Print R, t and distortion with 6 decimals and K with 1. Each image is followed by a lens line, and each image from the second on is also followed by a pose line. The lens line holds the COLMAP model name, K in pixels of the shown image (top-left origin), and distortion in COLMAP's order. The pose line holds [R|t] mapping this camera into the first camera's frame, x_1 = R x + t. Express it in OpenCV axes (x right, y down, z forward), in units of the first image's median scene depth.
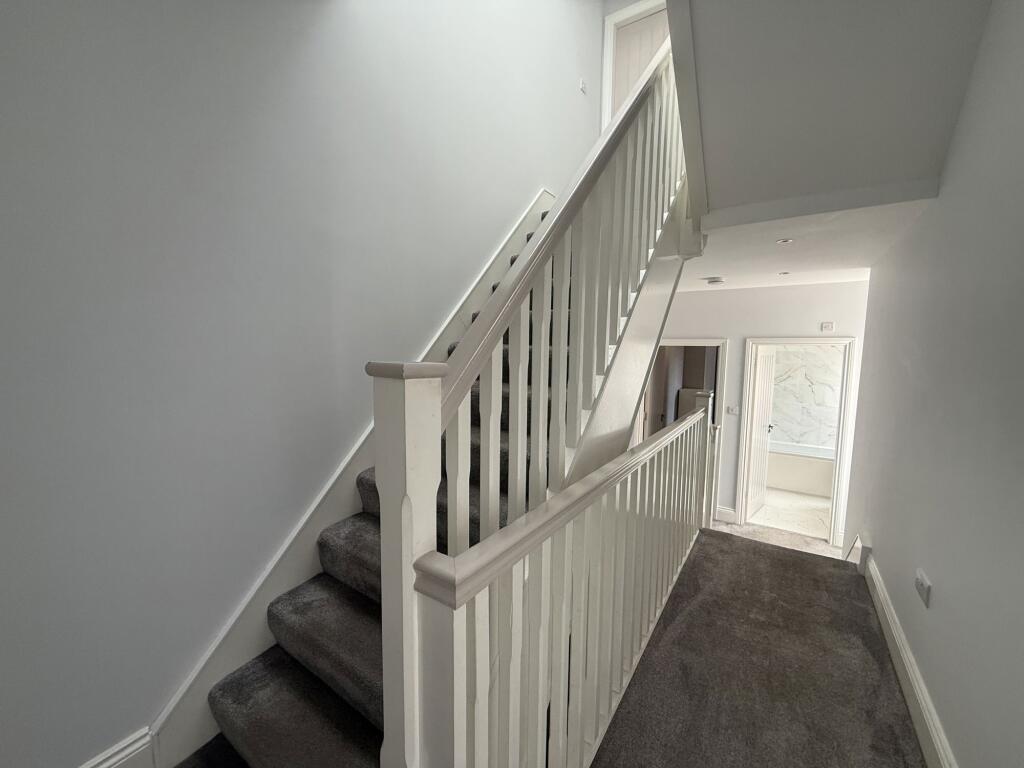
lens RADIAL K [[406.0, 0, 508.9], [0, 406.0, 382.1], [0, 0, 1]] dist [0.000682, 0.000295]
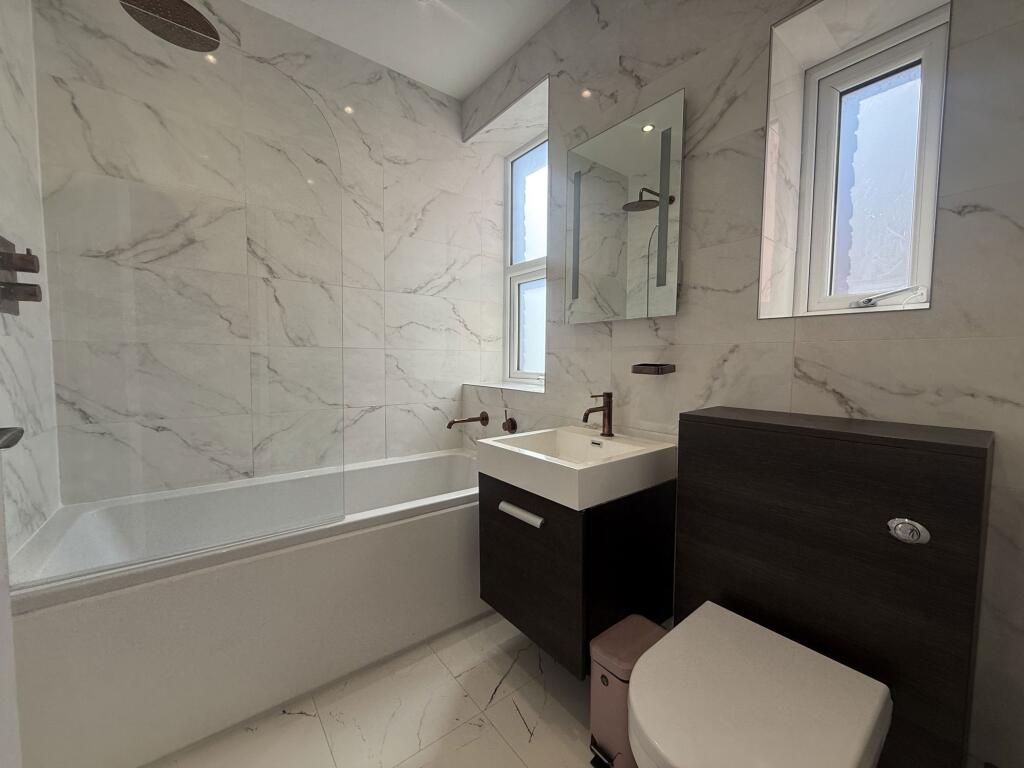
lens RADIAL K [[406.0, 0, 508.8], [0, 406.0, 382.4], [0, 0, 1]] dist [0.000682, 0.000295]
pose [[0.299800, -0.065203, 0.951771, 0.496525], [0.084332, 0.995567, 0.041639, 0.086098], [-0.950267, 0.067782, 0.303970, 0.733555]]
